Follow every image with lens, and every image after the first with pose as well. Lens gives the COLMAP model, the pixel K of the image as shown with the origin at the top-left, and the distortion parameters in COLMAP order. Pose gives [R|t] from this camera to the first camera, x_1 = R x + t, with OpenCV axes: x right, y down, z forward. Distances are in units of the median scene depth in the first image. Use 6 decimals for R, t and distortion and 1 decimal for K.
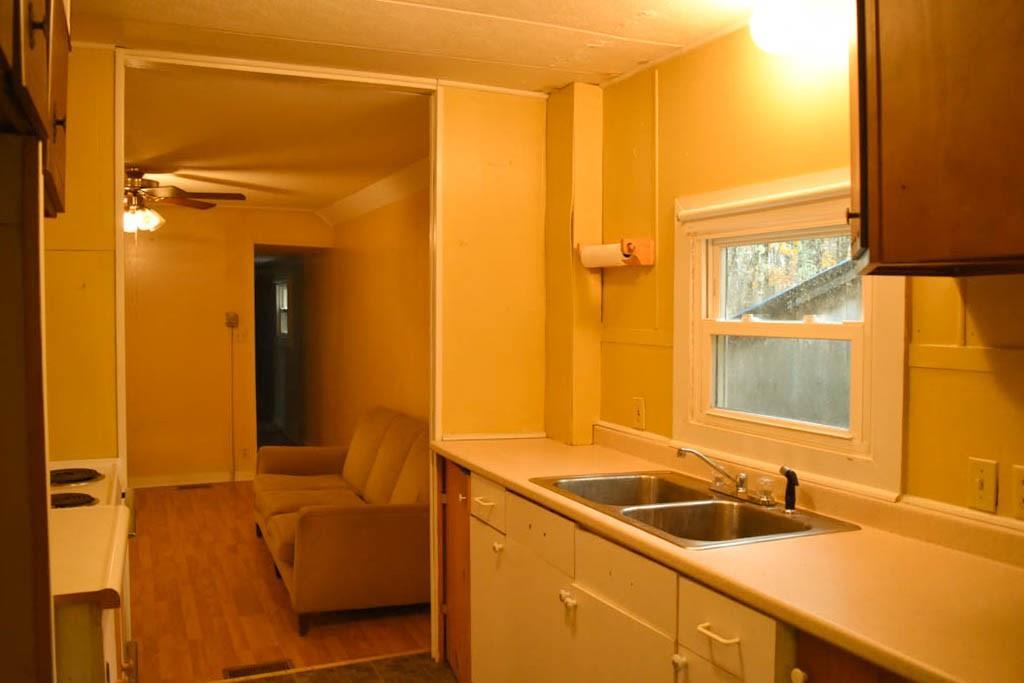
lens RADIAL K [[836.9, 0, 512.0], [0, 836.9, 341.5], [0, 0, 1]] dist [-0.082950, 0.007184]
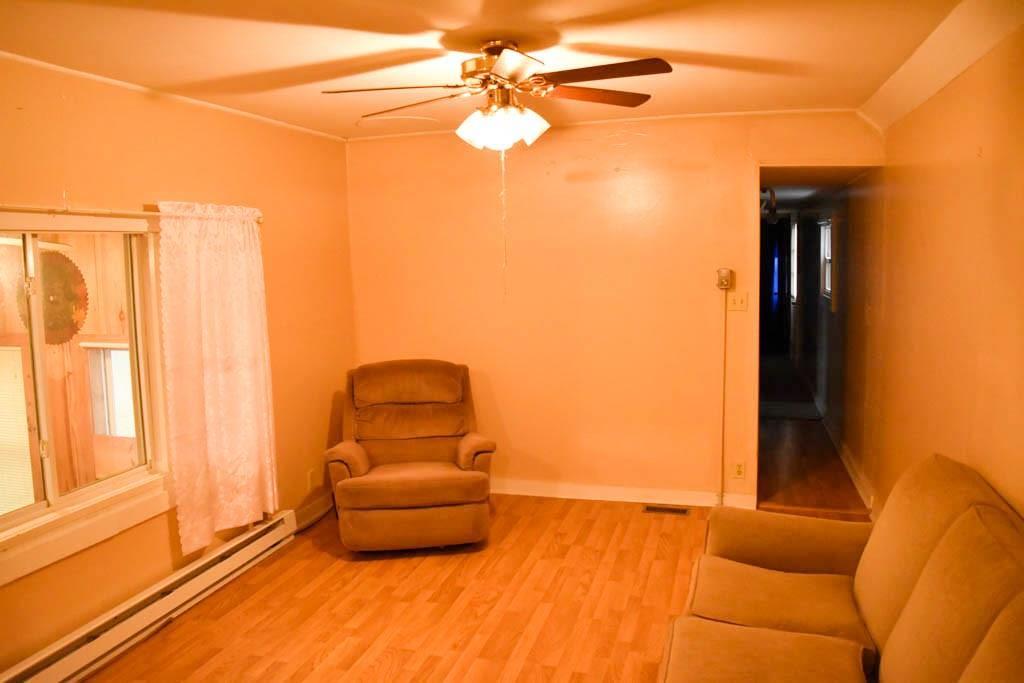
lens RADIAL K [[809.3, 0, 512.0], [0, 809.3, 341.5], [0, 0, 1]] dist [-0.082372, 0.008846]
pose [[0.770411, 0.053071, -0.635335, -0.108279], [-0.006394, 0.997122, 0.075539, -0.058127], [0.637516, -0.054133, 0.768533, 0.881663]]
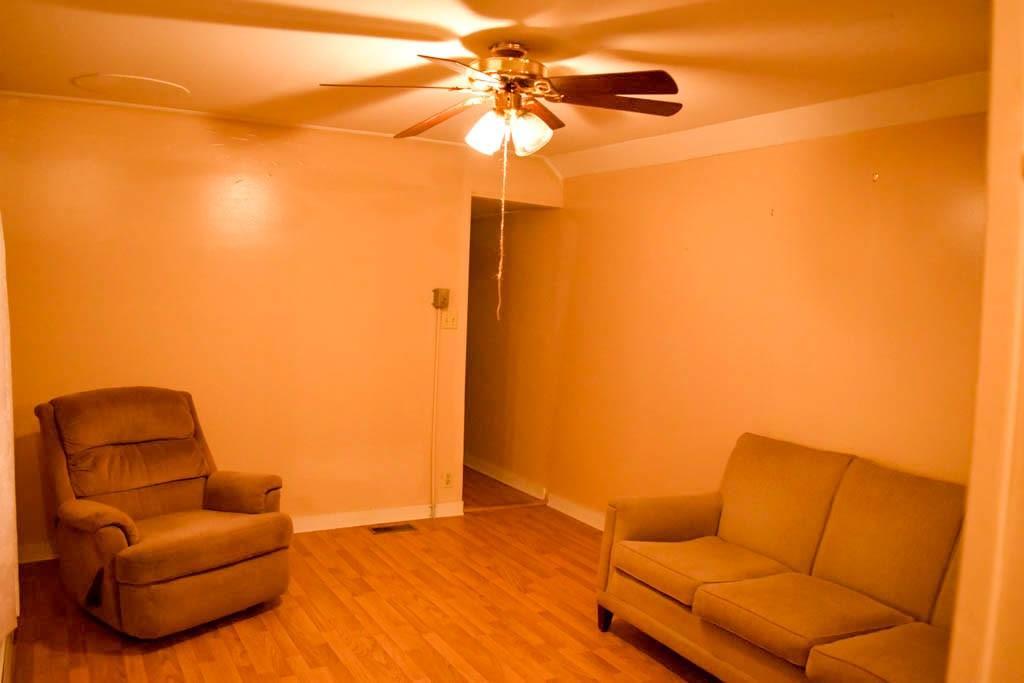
lens RADIAL K [[809.3, 0, 512.0], [0, 809.3, 341.5], [0, 0, 1]] dist [-0.082372, 0.008846]
pose [[0.994148, 0.030412, 0.103658, -0.846847], [-0.033275, 0.999108, 0.025995, -0.021654], [-0.102775, -0.029292, 0.994273, 0.685176]]
